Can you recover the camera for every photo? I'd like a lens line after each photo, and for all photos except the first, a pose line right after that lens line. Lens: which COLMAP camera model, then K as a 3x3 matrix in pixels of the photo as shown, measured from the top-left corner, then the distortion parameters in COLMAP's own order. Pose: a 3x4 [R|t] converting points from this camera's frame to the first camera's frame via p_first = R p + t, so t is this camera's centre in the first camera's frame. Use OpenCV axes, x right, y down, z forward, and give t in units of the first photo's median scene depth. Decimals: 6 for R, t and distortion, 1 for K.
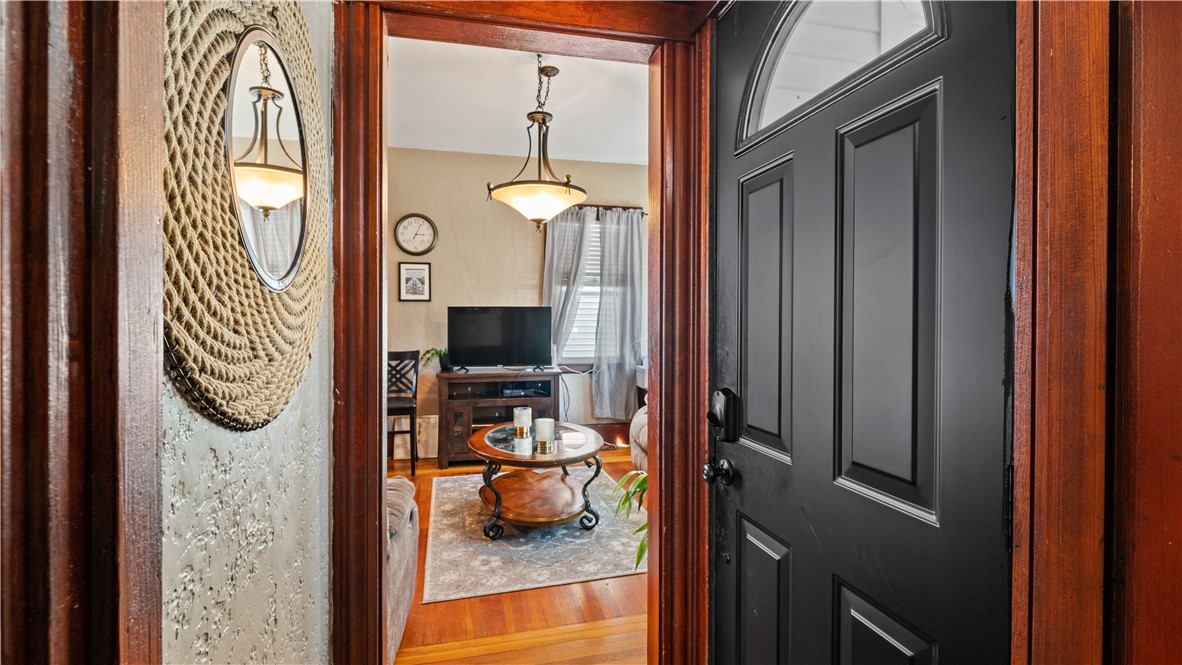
lens RADIAL K [[548.4, 0, 582.3], [0, 548.4, 313.9], [0, 0, 1]] dist [-0.007246, -0.000562]
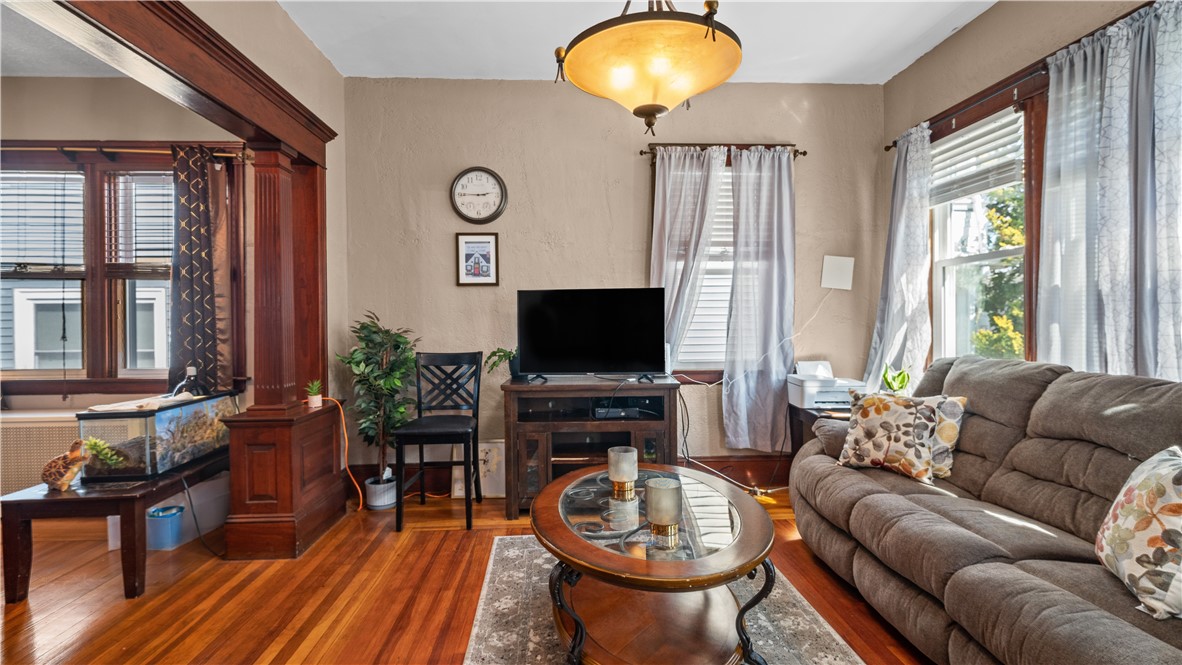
lens RADIAL K [[548.4, 0, 589.7], [0, 548.4, 323.5], [0, 0, 1]] dist [-0.007246, -0.000562]
pose [[0.985718, -0.005363, -0.168316, -0.031710], [0.008250, 0.999830, 0.016461, 0.017733], [0.168199, -0.017614, 0.985596, 0.297549]]
